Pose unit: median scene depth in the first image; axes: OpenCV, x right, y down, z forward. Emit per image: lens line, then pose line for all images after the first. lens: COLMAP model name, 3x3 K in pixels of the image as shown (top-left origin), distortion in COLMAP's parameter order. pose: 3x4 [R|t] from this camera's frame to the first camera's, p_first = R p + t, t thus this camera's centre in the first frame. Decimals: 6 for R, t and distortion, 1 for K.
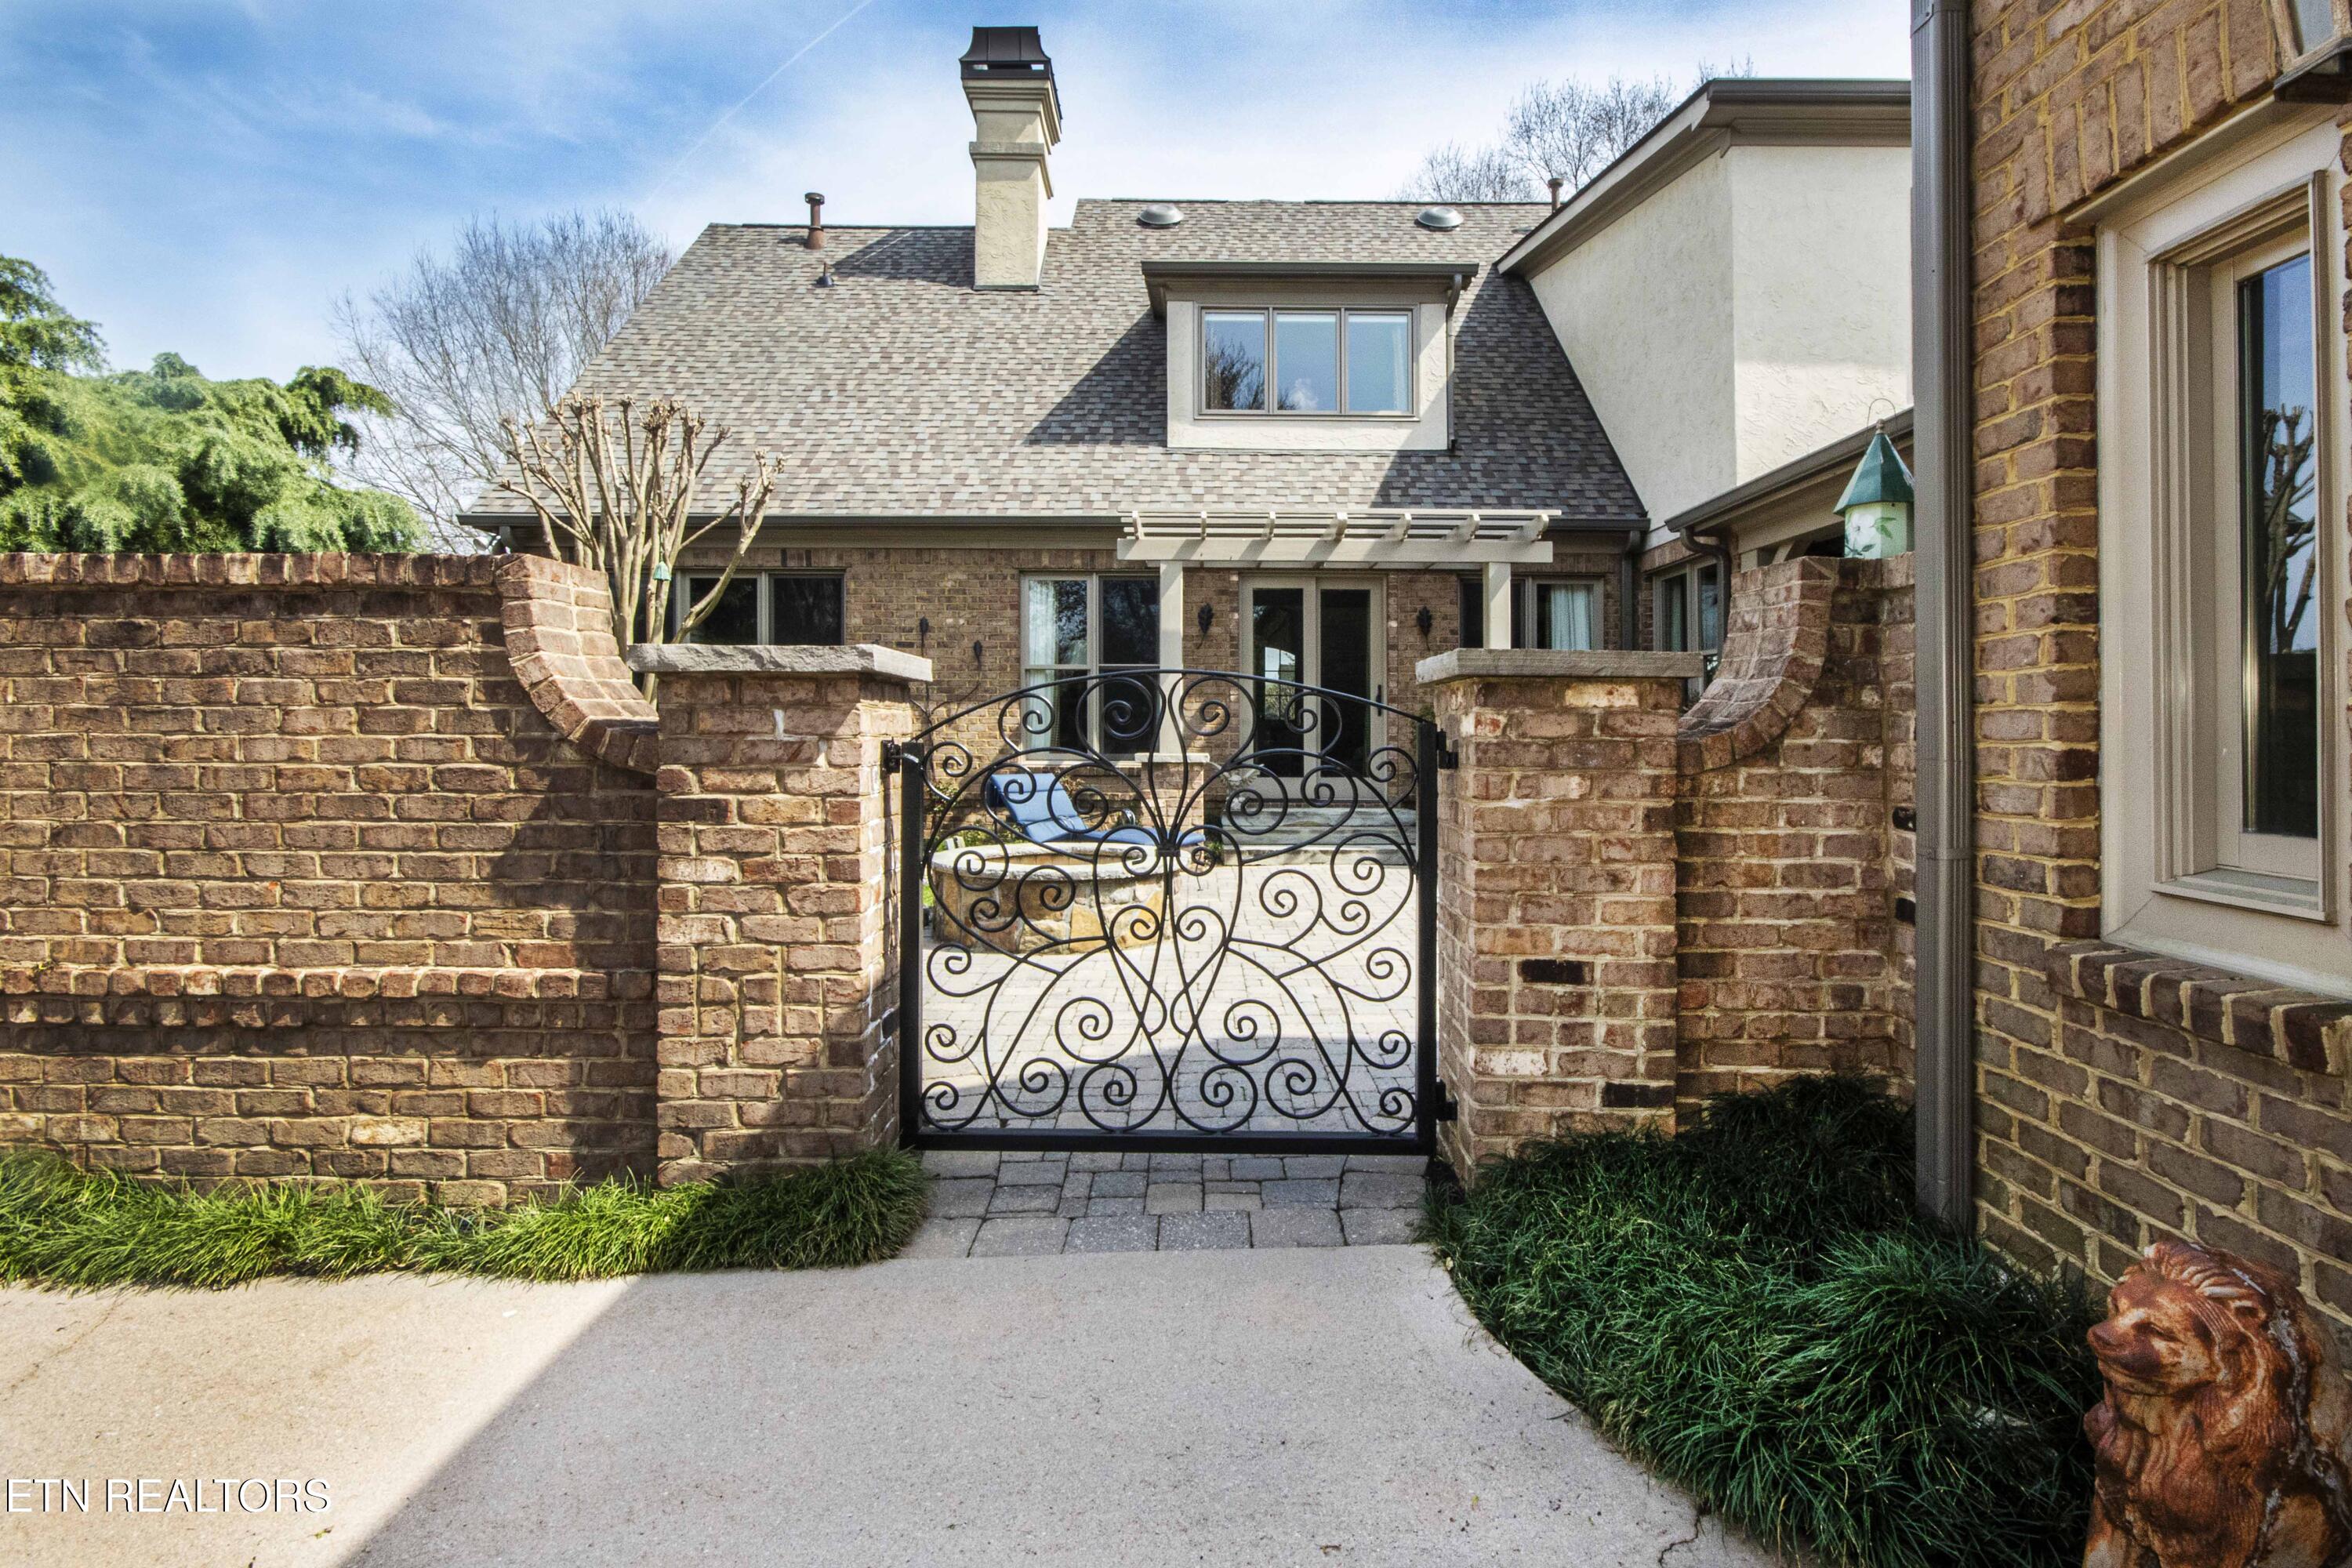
lens RADIAL K [[725.0, 0, 1180.0], [0, 725.0, 735.9], [0, 0, 1]] dist [0.000515, -0.000016]
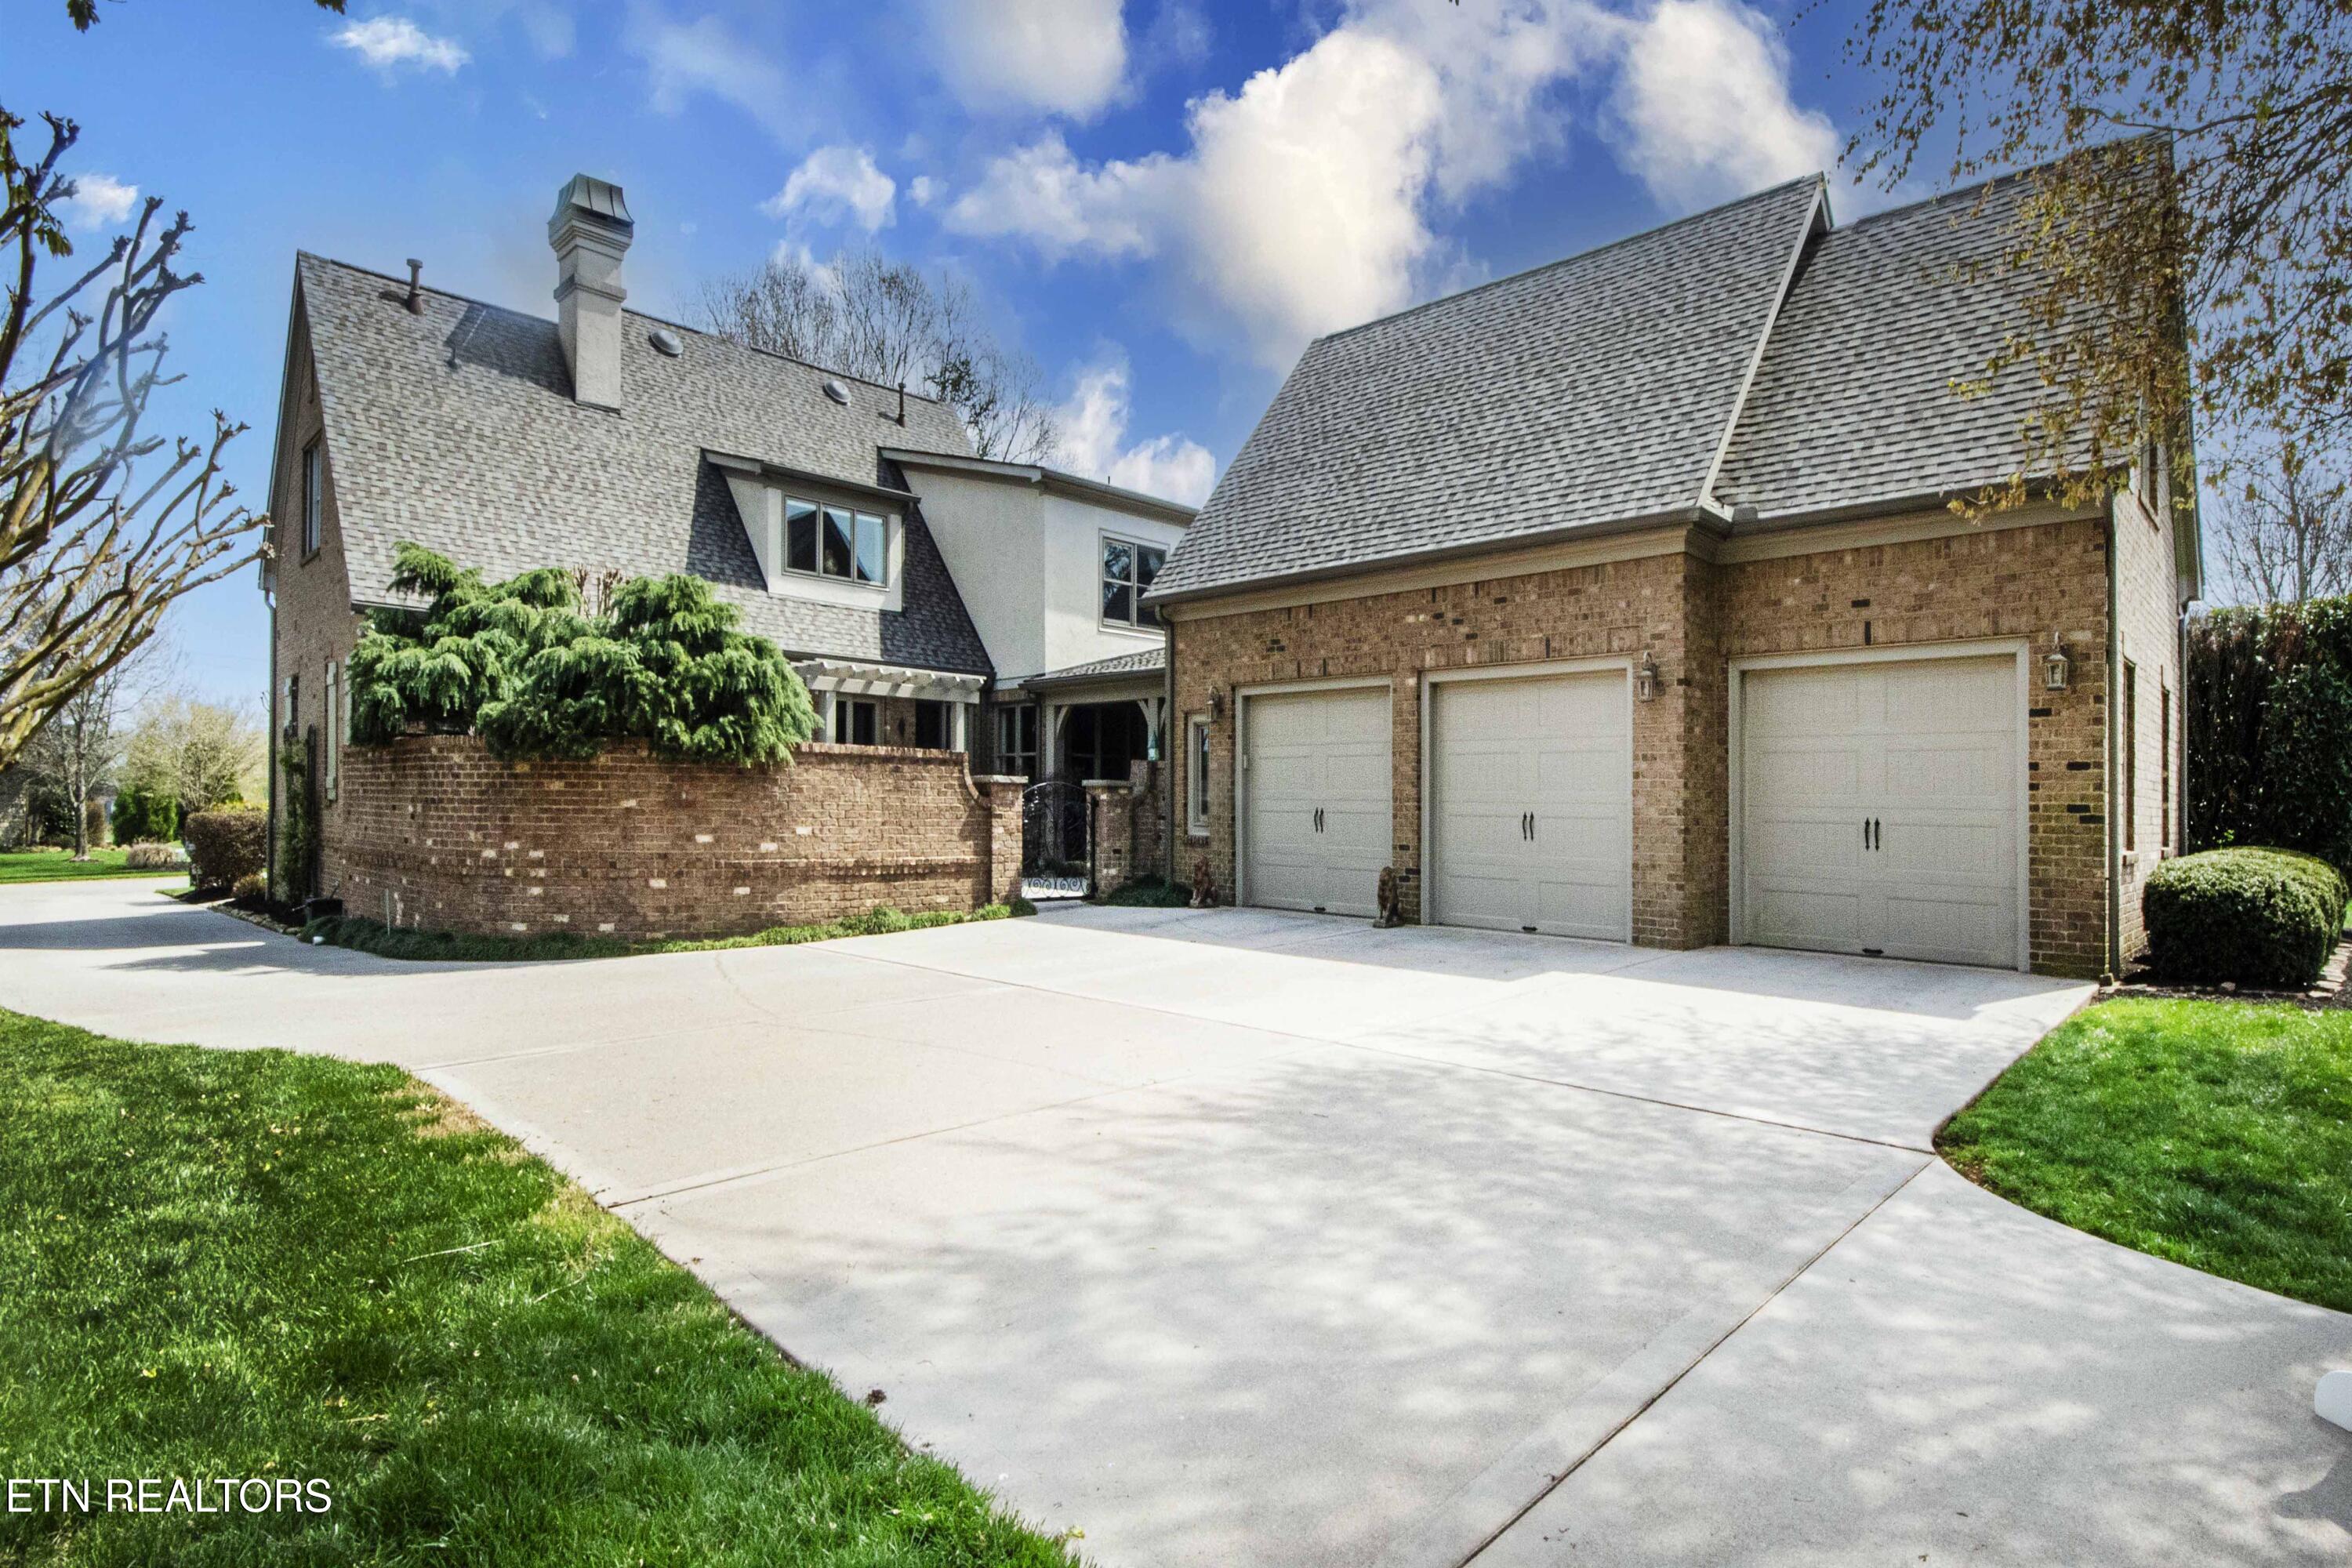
lens RADIAL K [[1194.4, 0, 1176.0], [0, 1194.4, 784.0], [0, 0, 1]] dist [-0.003206, -0.000248]
pose [[0.551730, 0.018704, 0.833813, -5.670259], [-0.008280, 0.999822, -0.016949, 0.027318], [-0.833982, 0.002447, 0.551787, -3.523329]]
